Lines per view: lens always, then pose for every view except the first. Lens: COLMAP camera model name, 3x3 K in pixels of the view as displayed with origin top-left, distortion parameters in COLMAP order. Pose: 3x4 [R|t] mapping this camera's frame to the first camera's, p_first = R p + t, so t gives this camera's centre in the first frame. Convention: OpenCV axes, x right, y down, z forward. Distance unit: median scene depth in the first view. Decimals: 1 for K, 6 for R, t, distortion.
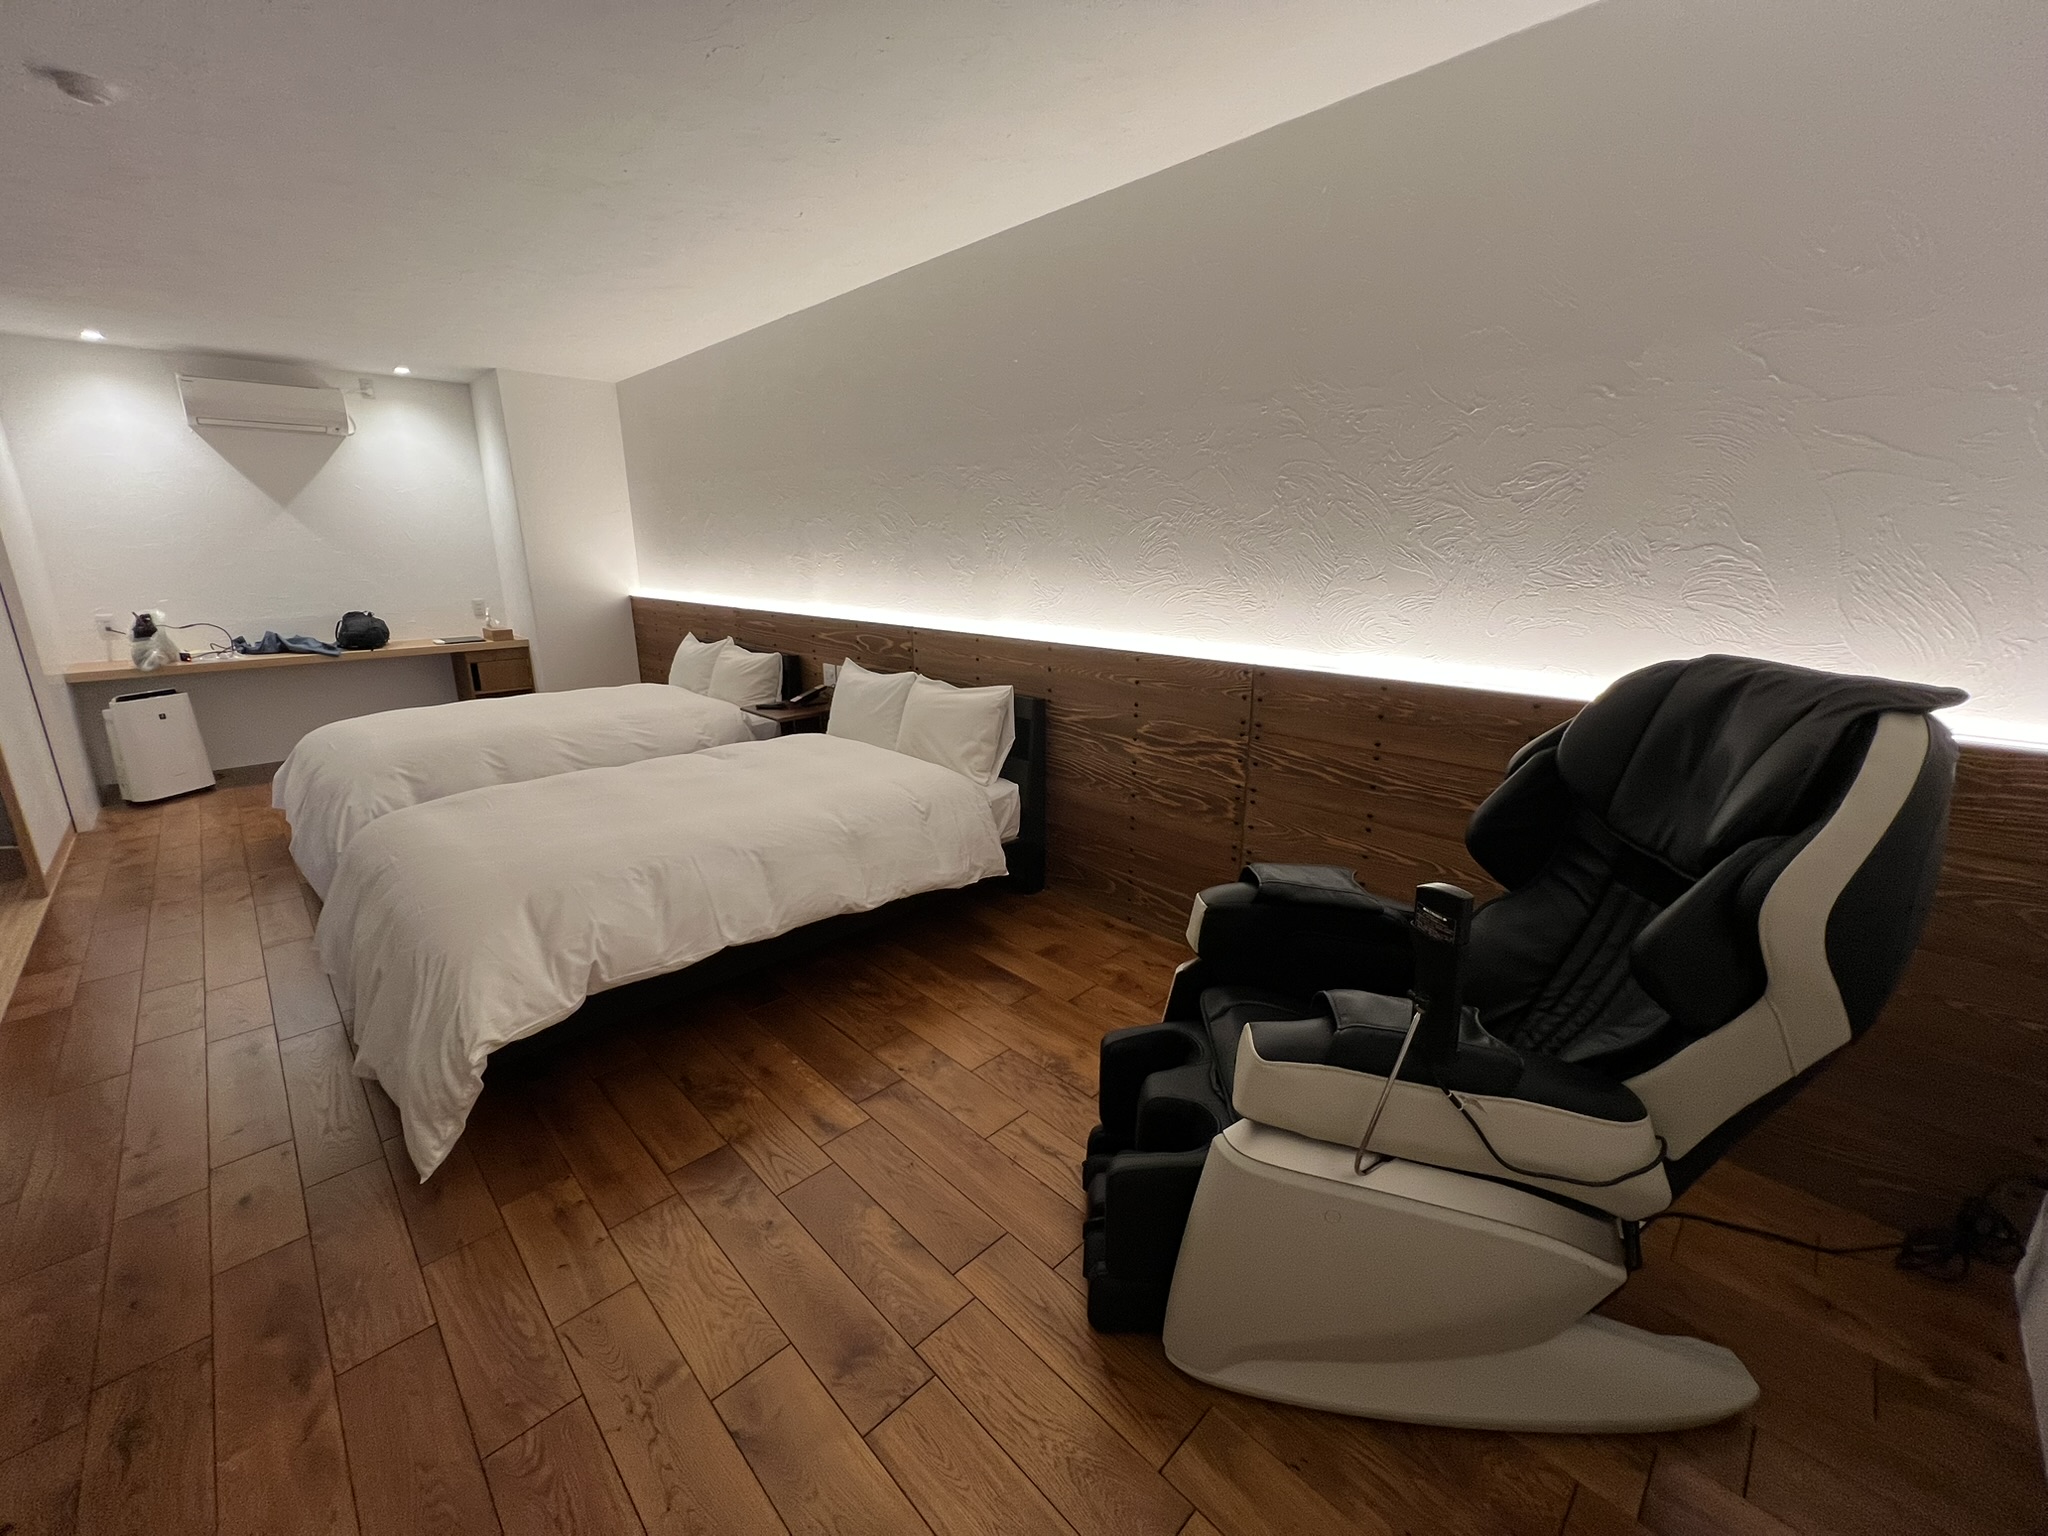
lens RADIAL K [[823.7, 0, 1018.5], [0, 823.7, 760.8], [0, 0, 1]] dist [-0.001700, -0.000721]
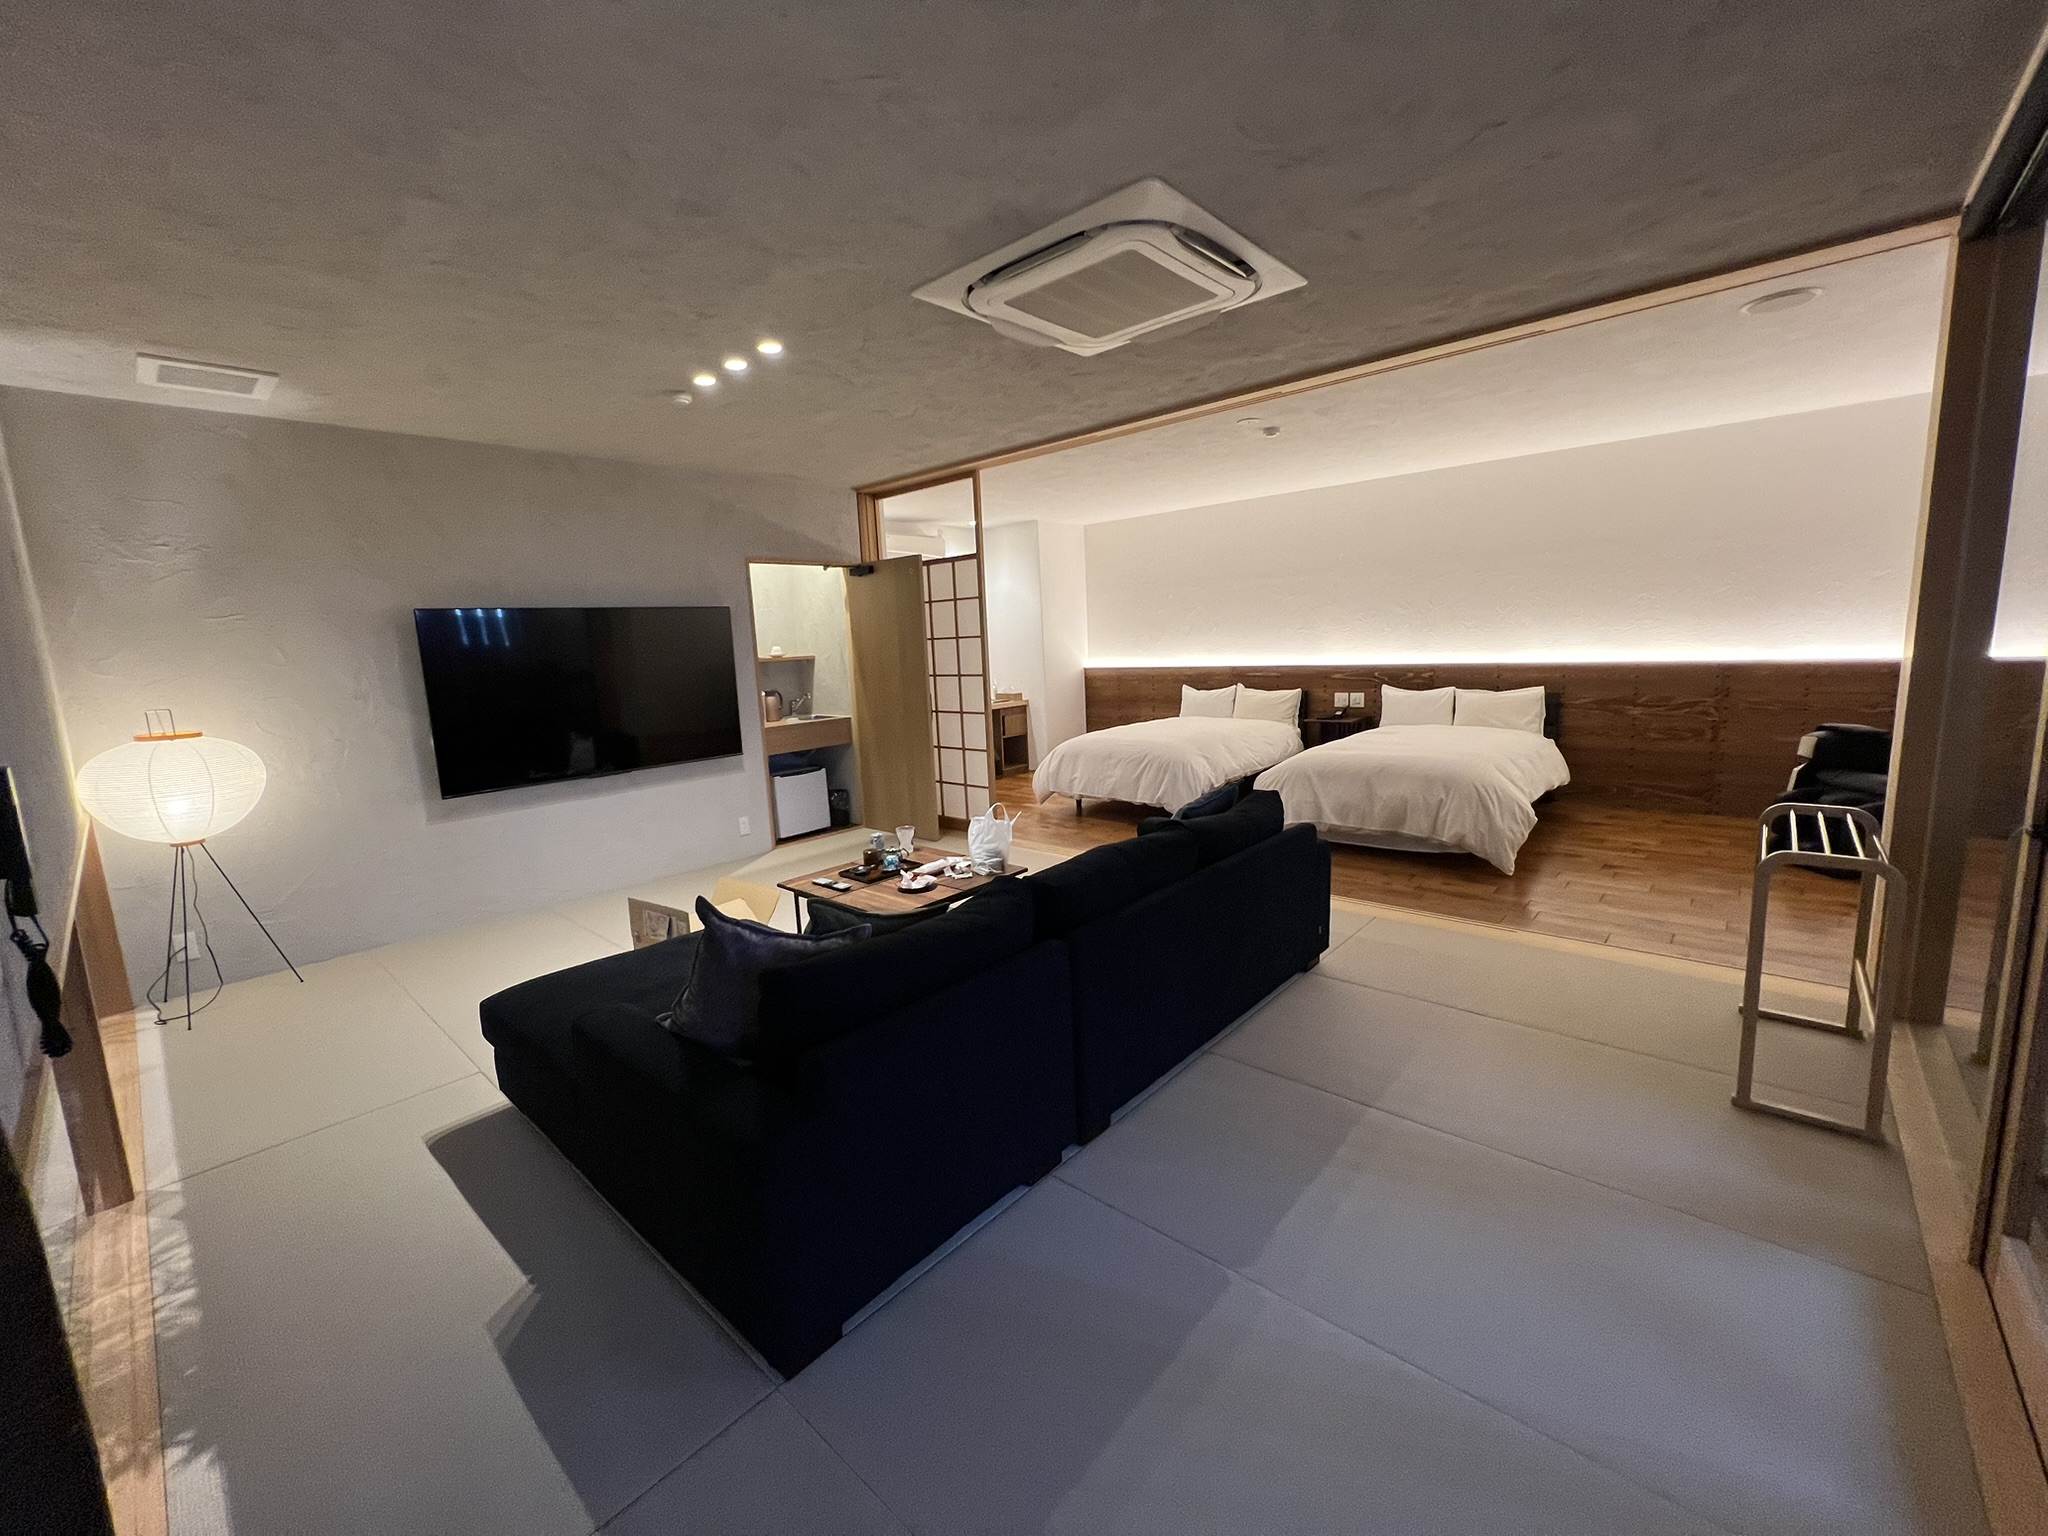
lens RADIAL K [[822.9, 0, 1019.9], [0, 822.9, 759.7], [0, 0, 1]] dist [-0.002069, -0.000197]
pose [[0.996941, -0.053621, 0.056864, -1.296009], [0.059357, 0.992750, -0.104519, 0.195856], [-0.050847, 0.107575, 0.992896, -0.763024]]
